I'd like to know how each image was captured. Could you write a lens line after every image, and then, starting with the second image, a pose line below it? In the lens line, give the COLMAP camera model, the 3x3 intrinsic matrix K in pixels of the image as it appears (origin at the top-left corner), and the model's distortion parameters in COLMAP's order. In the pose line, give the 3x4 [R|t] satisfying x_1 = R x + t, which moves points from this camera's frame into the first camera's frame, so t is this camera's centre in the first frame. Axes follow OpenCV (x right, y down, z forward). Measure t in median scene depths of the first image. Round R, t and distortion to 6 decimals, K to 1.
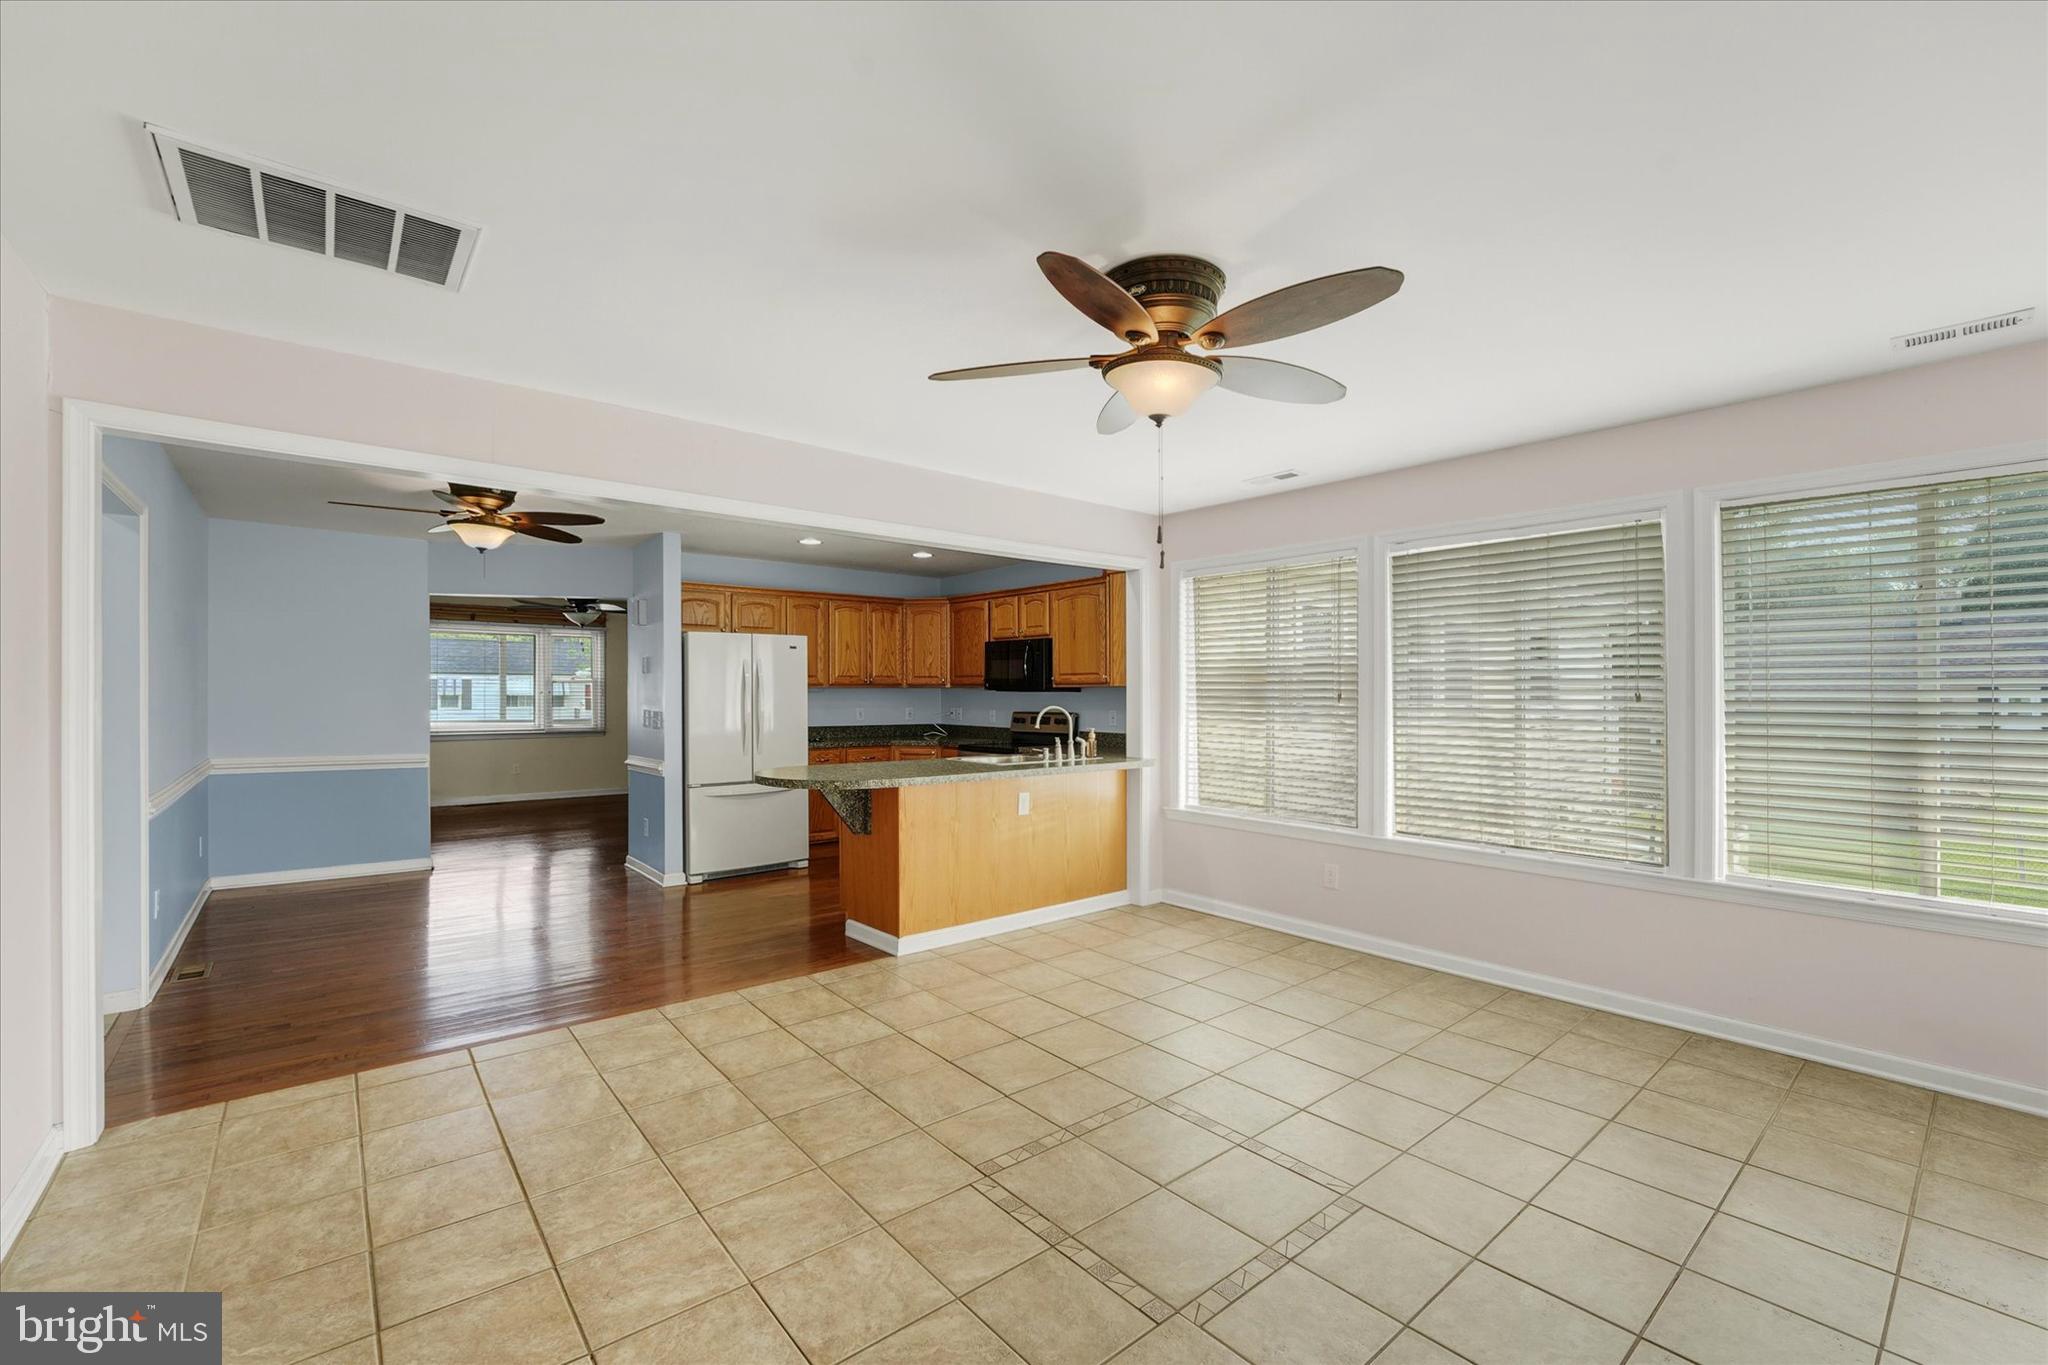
lens RADIAL K [[803.5, 0, 970.8], [0, 803.5, 687.5], [0, 0, 1]] dist [0.000508, 0.000098]
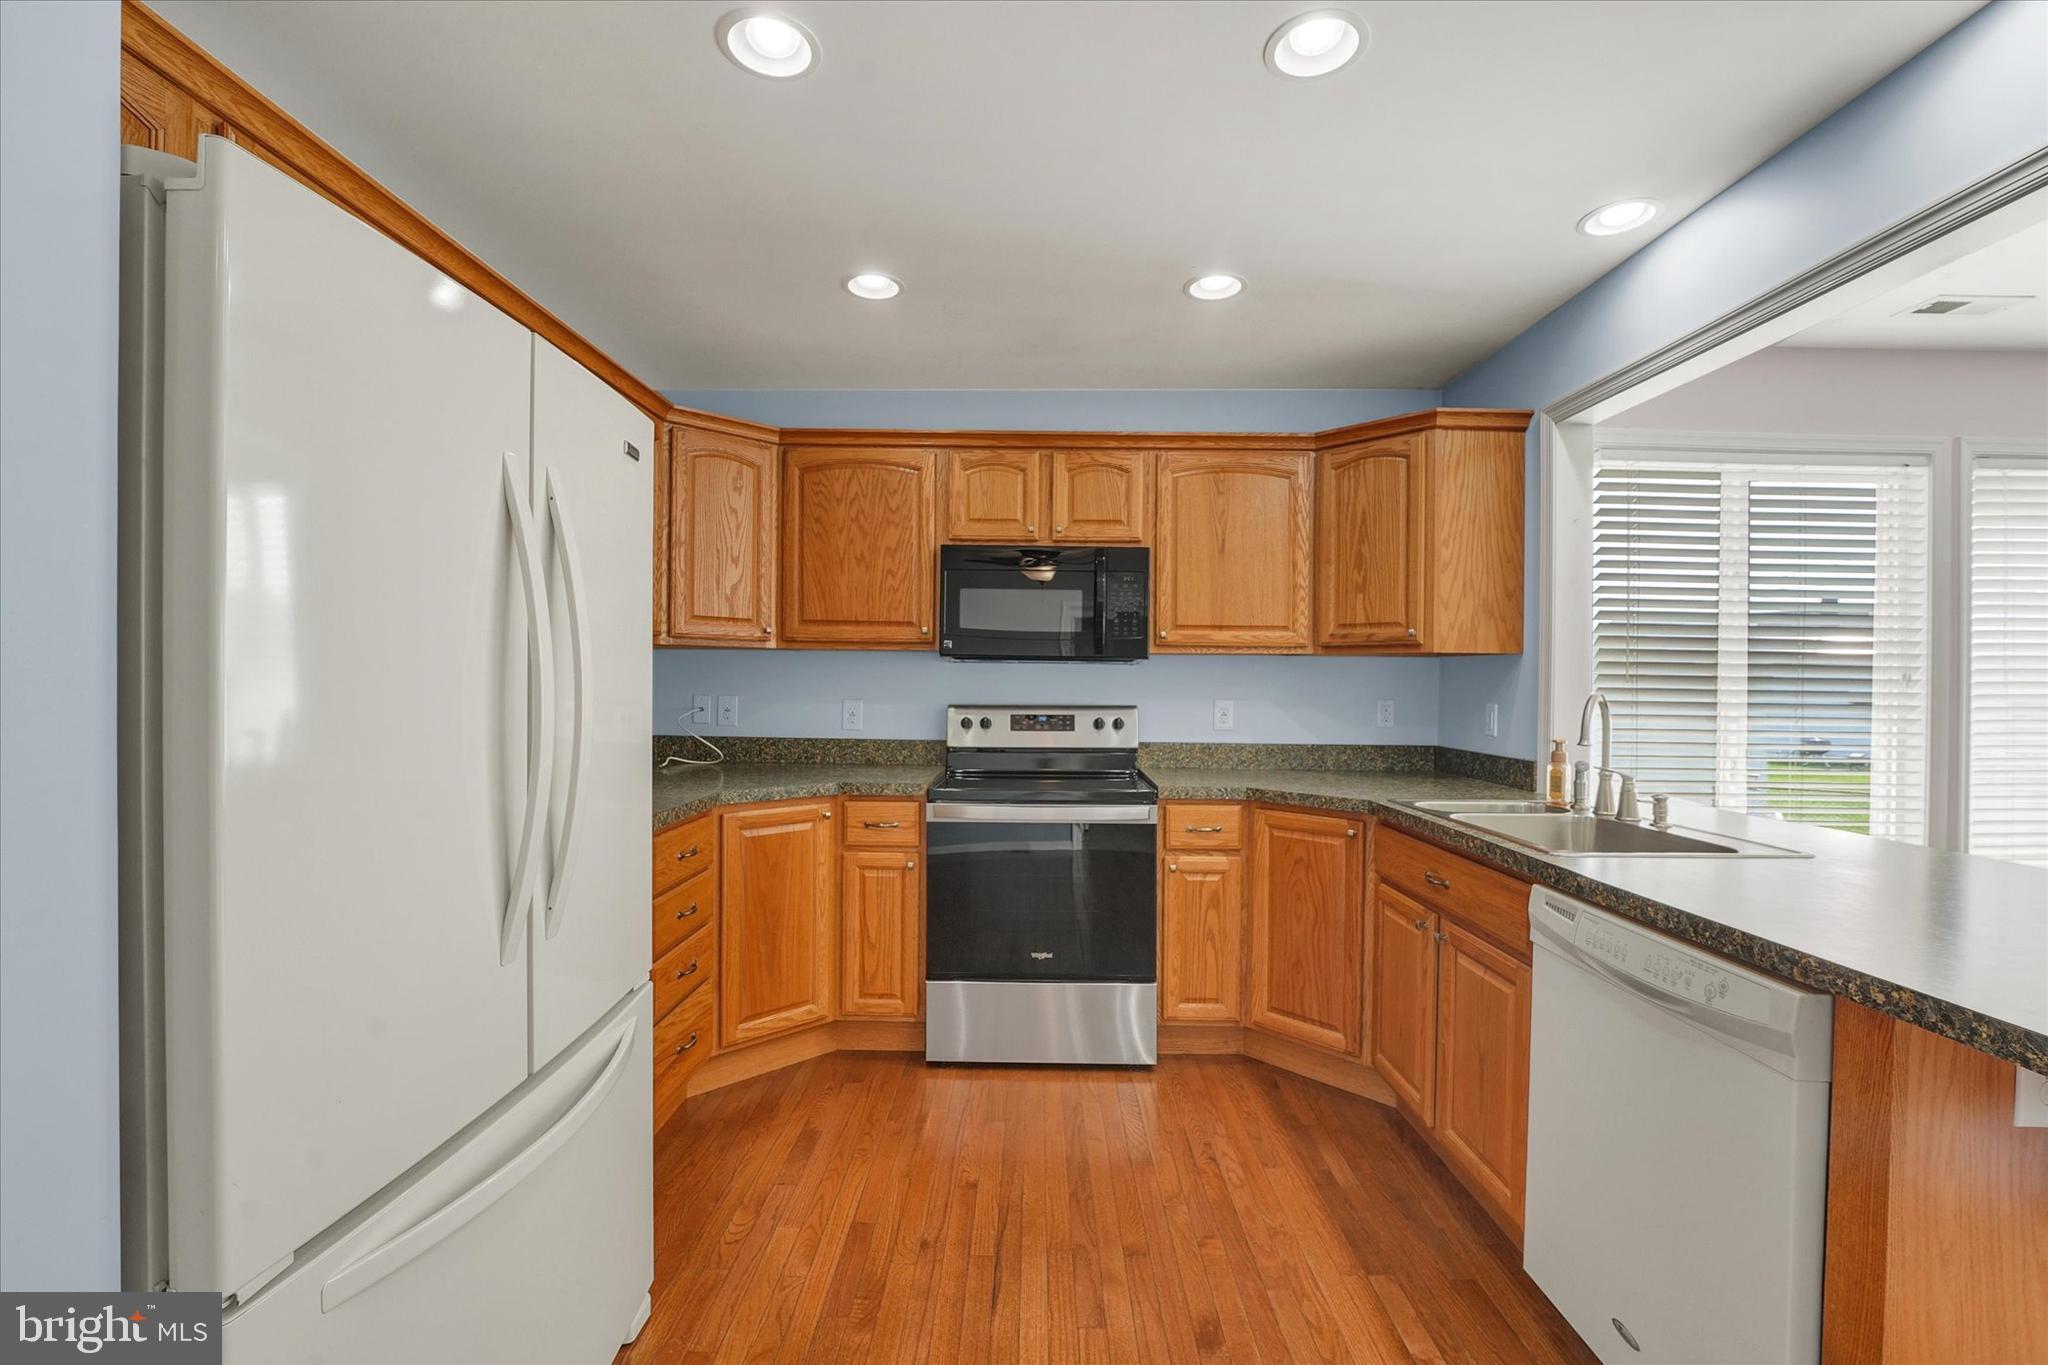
lens RADIAL K [[849.1, 0, 1017.9], [0, 849.1, 685.5], [0, 0, 1]] dist [-0.002785, -0.000040]
pose [[0.631734, 0.001706, 0.775183, -0.309165], [-0.014669, 0.999845, 0.009755, 0.014010], [-0.775046, -0.017534, 0.631661, 0.674820]]
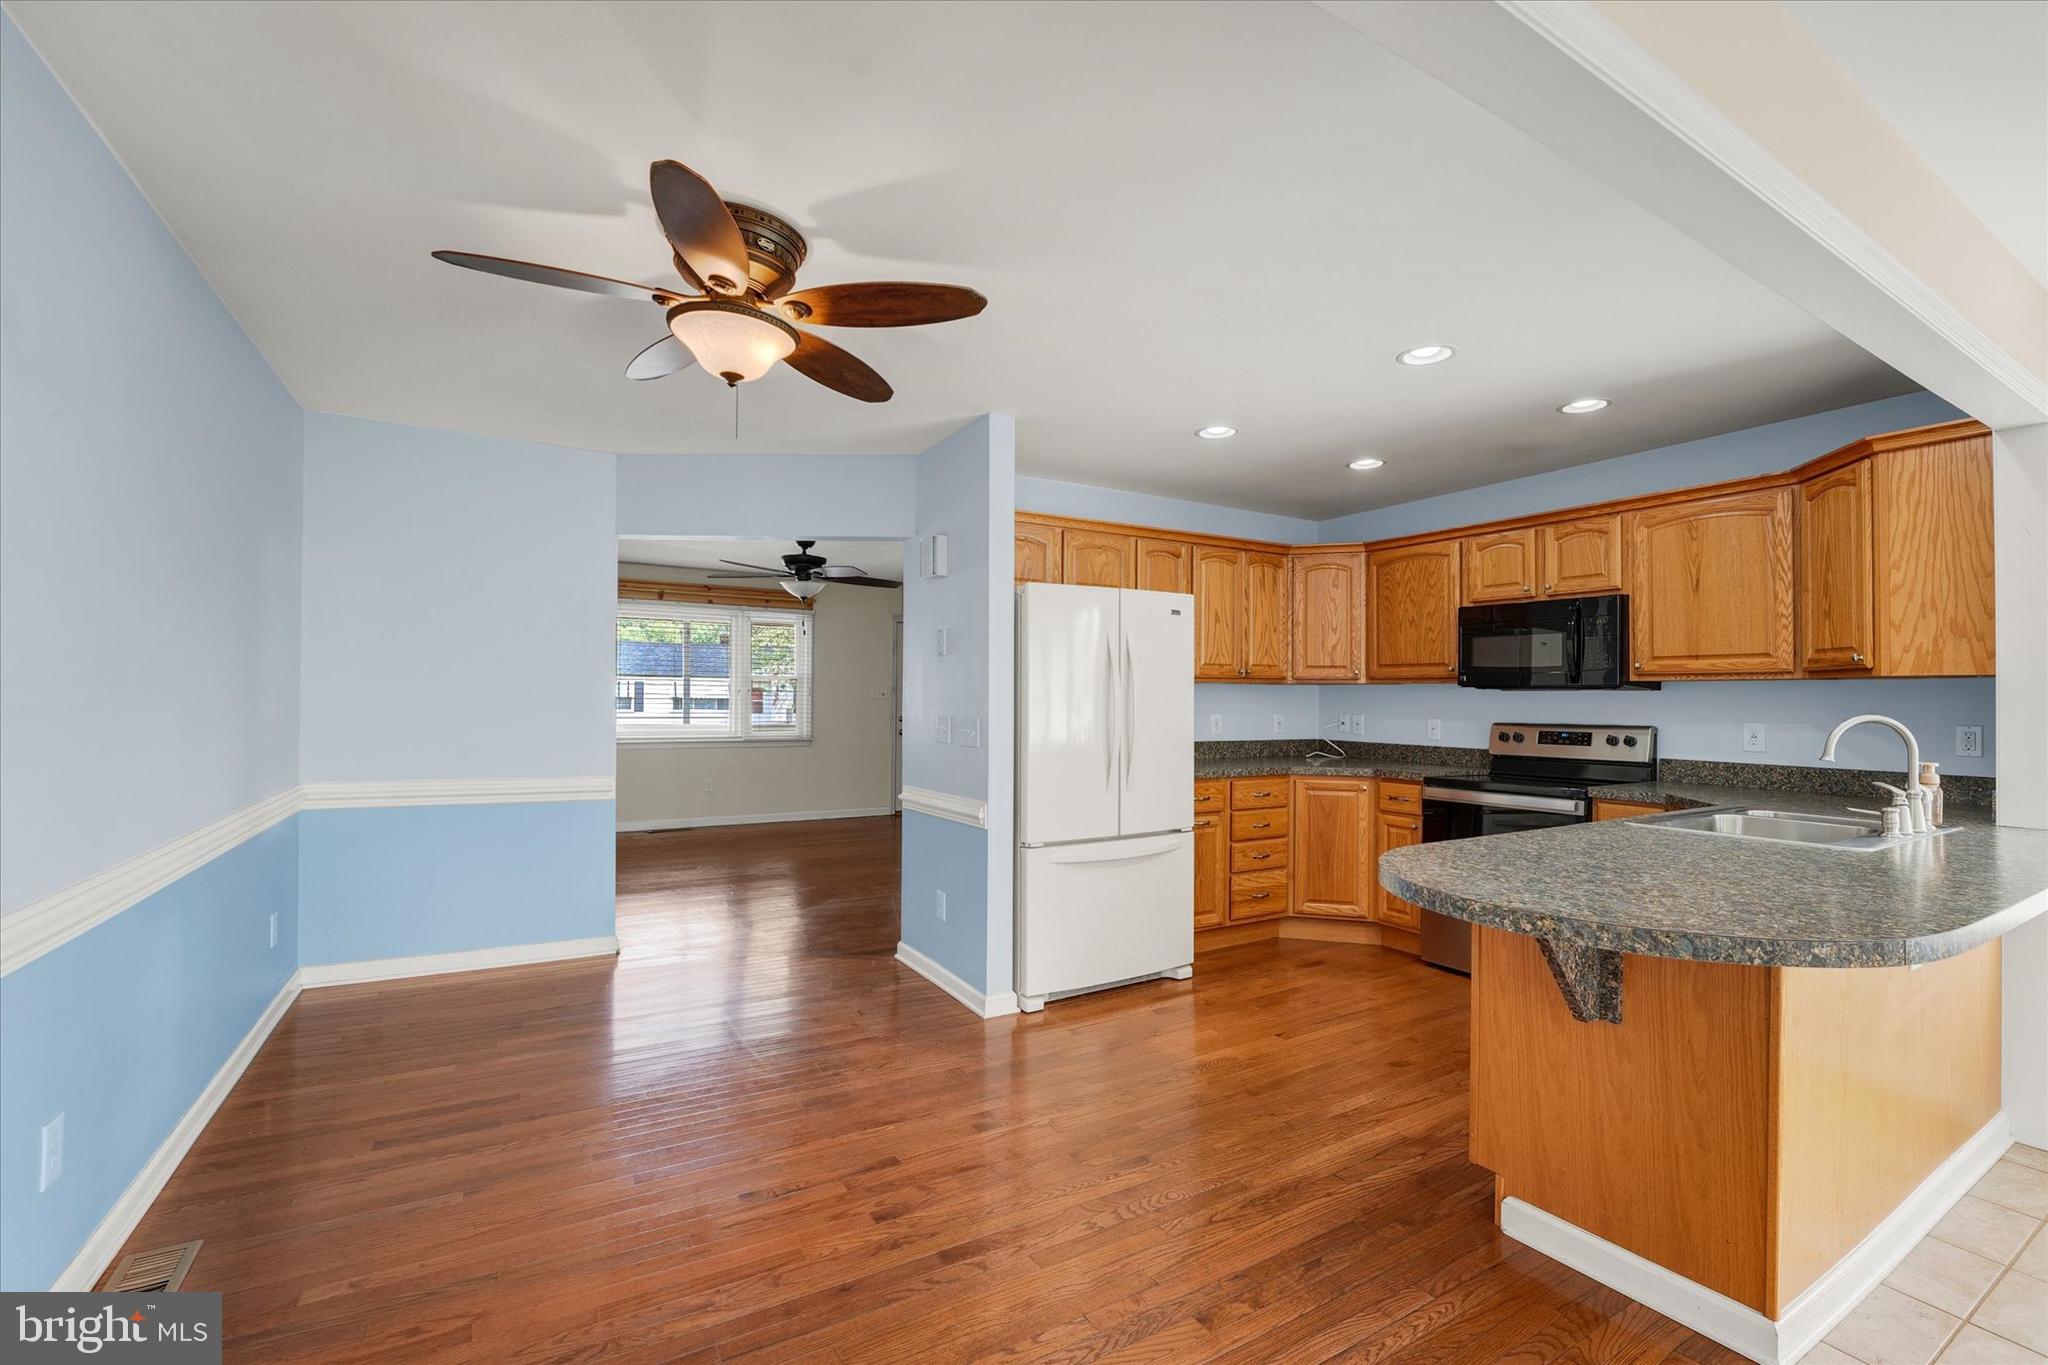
lens RADIAL K [[849.1, 0, 1017.9], [0, 849.1, 685.5], [0, 0, 1]] dist [-0.002785, -0.000040]
pose [[0.990462, 0.004401, -0.137713, -0.222967], [-0.005592, 0.999950, -0.008263, 0.009417], [0.137670, 0.008954, 0.990438, 0.315359]]
